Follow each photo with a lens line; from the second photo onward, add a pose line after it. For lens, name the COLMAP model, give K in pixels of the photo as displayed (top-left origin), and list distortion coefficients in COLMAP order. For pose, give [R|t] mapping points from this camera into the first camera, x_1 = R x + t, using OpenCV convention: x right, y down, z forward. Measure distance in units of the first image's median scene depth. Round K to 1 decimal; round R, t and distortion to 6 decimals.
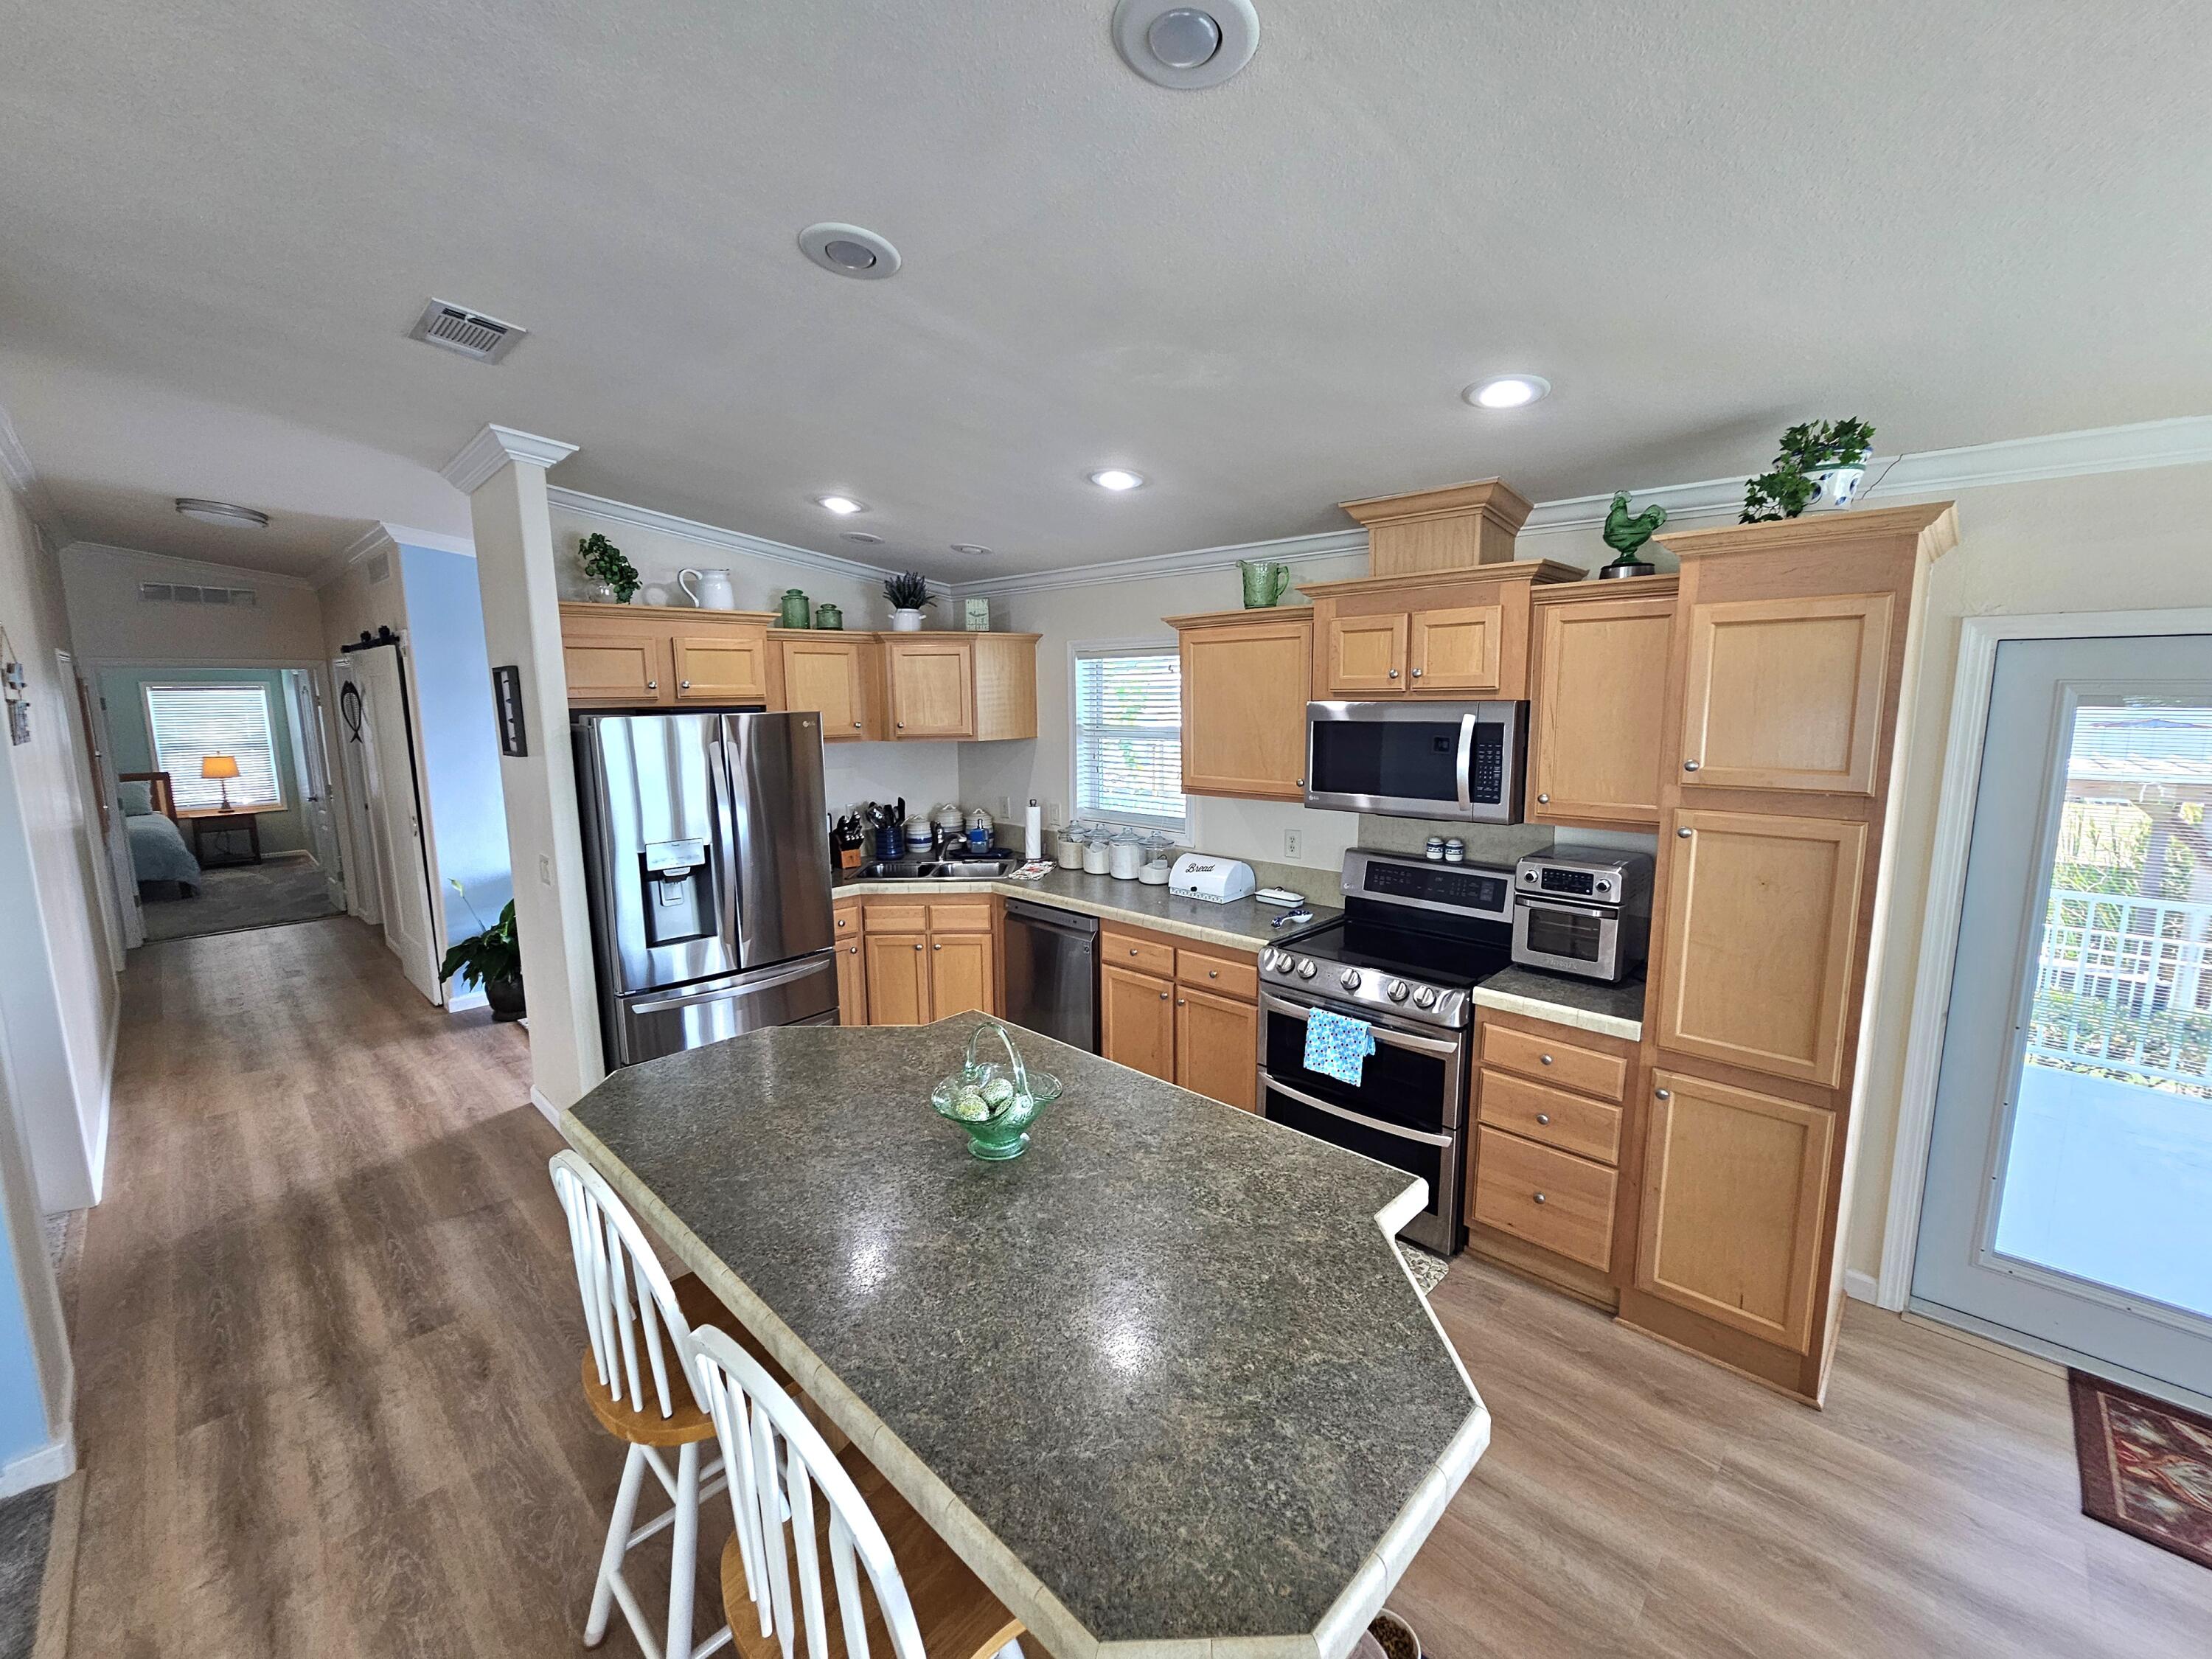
lens RADIAL K [[899.8, 0, 1101.8], [0, 899.8, 819.1], [0, 0, 1]] dist [-0.006537, 0.000881]
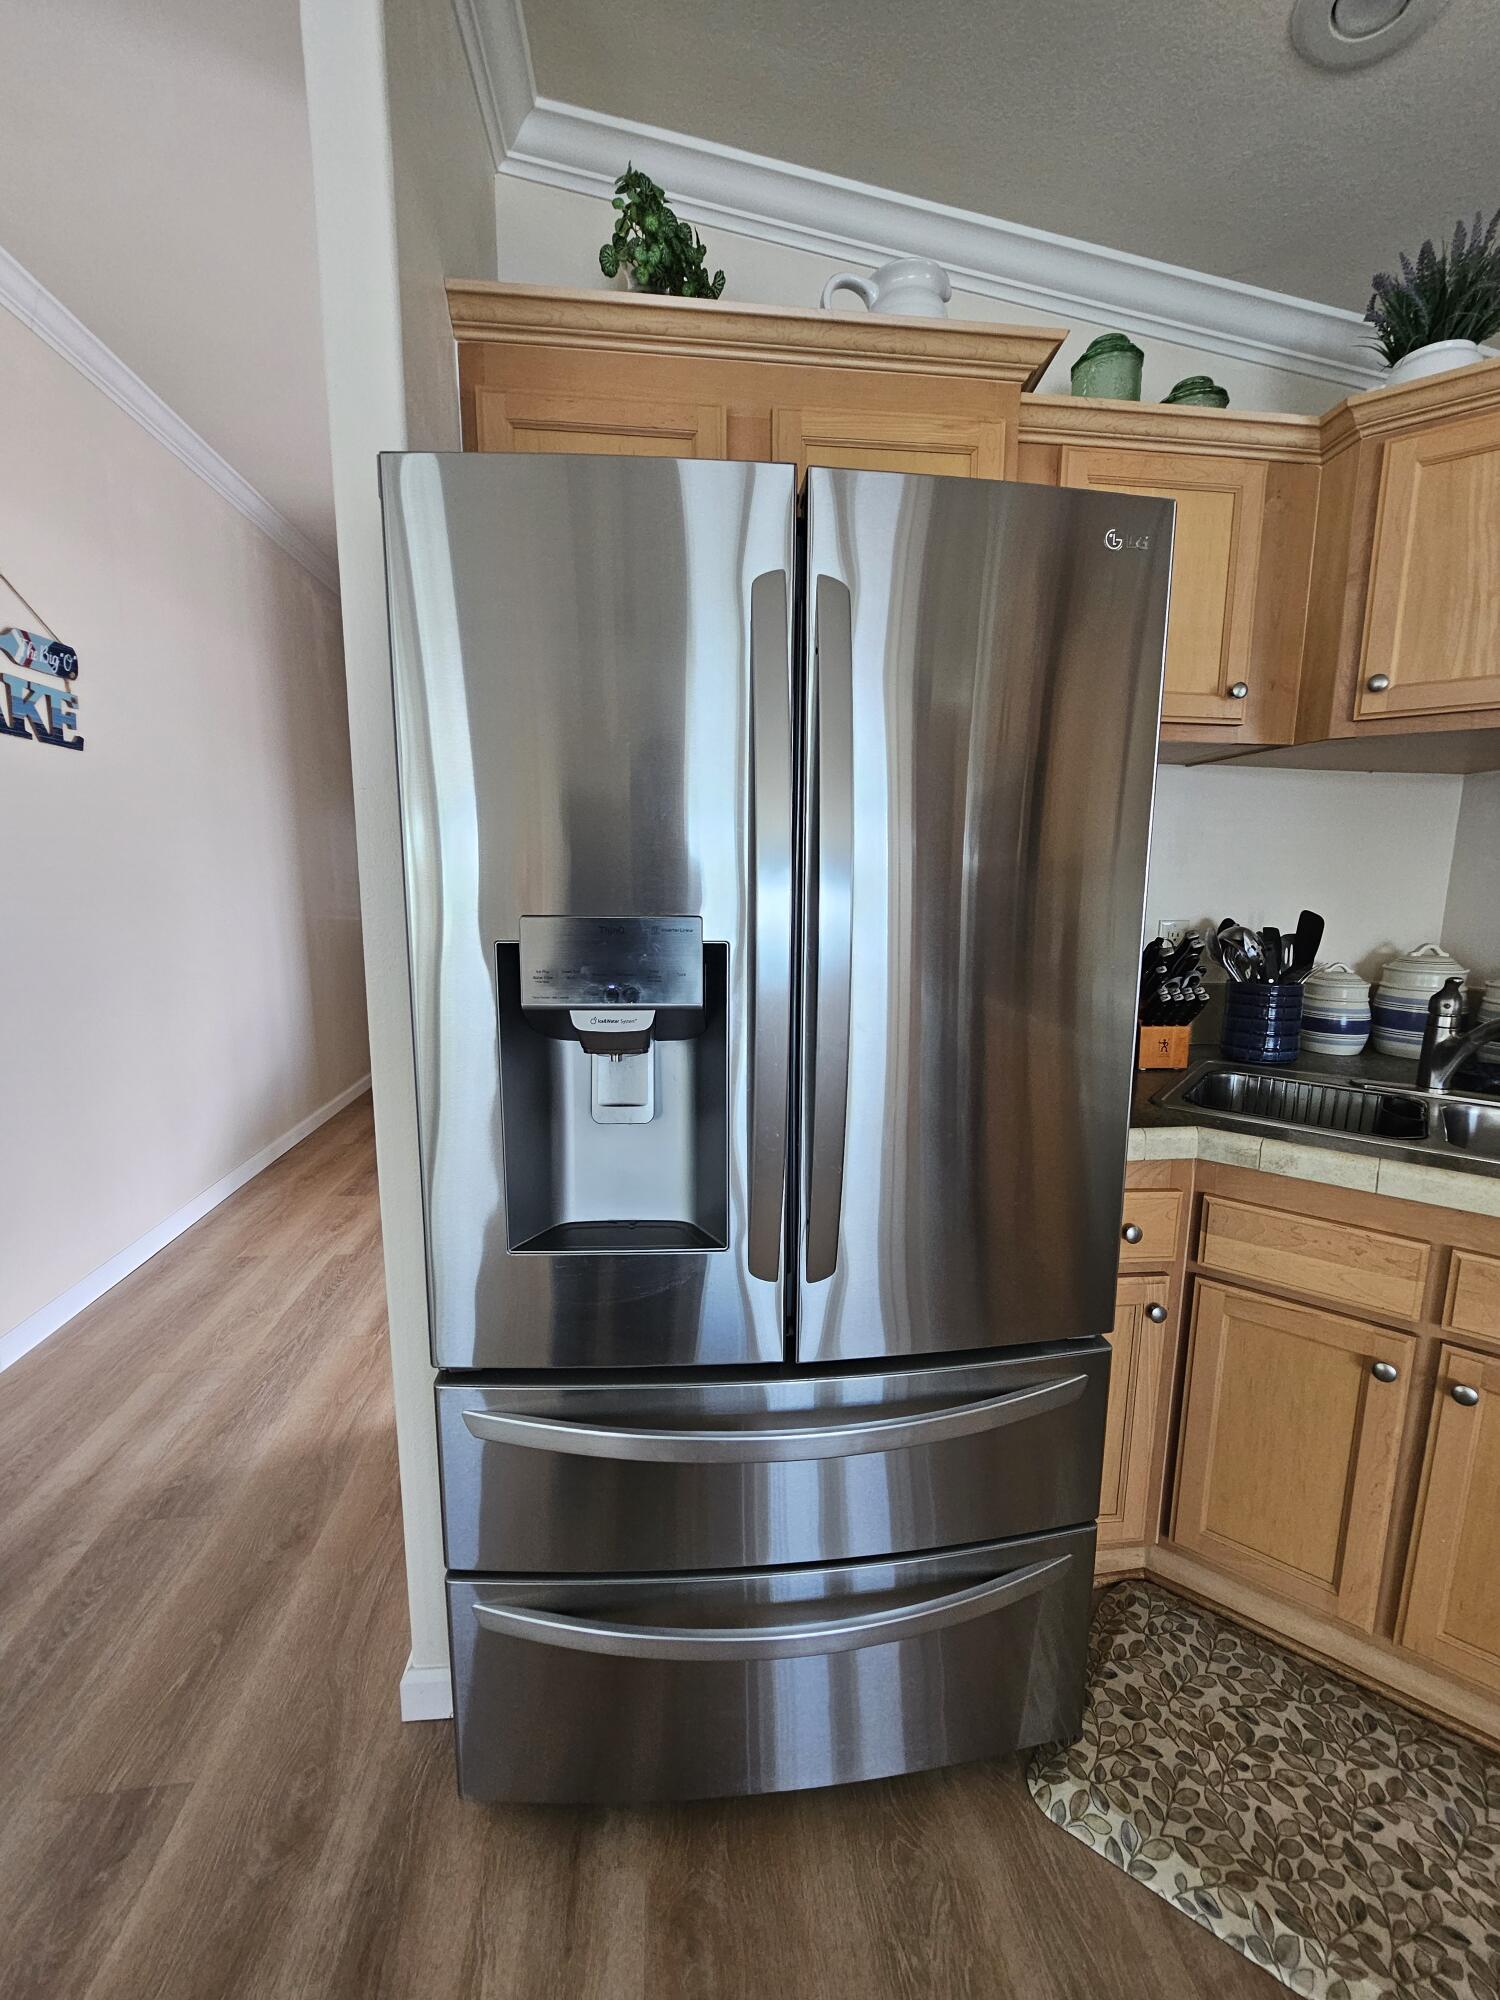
lens RADIAL K [[812.1, 0, 763.5], [0, 812.1, 999.5], [0, 0, 1]] dist [0.001040, -0.000143]
pose [[0.779084, 0.113390, -0.616580, -0.237125], [-0.105580, 0.993191, 0.049242, 0.028580], [0.617965, 0.026735, 0.785751, 0.725631]]
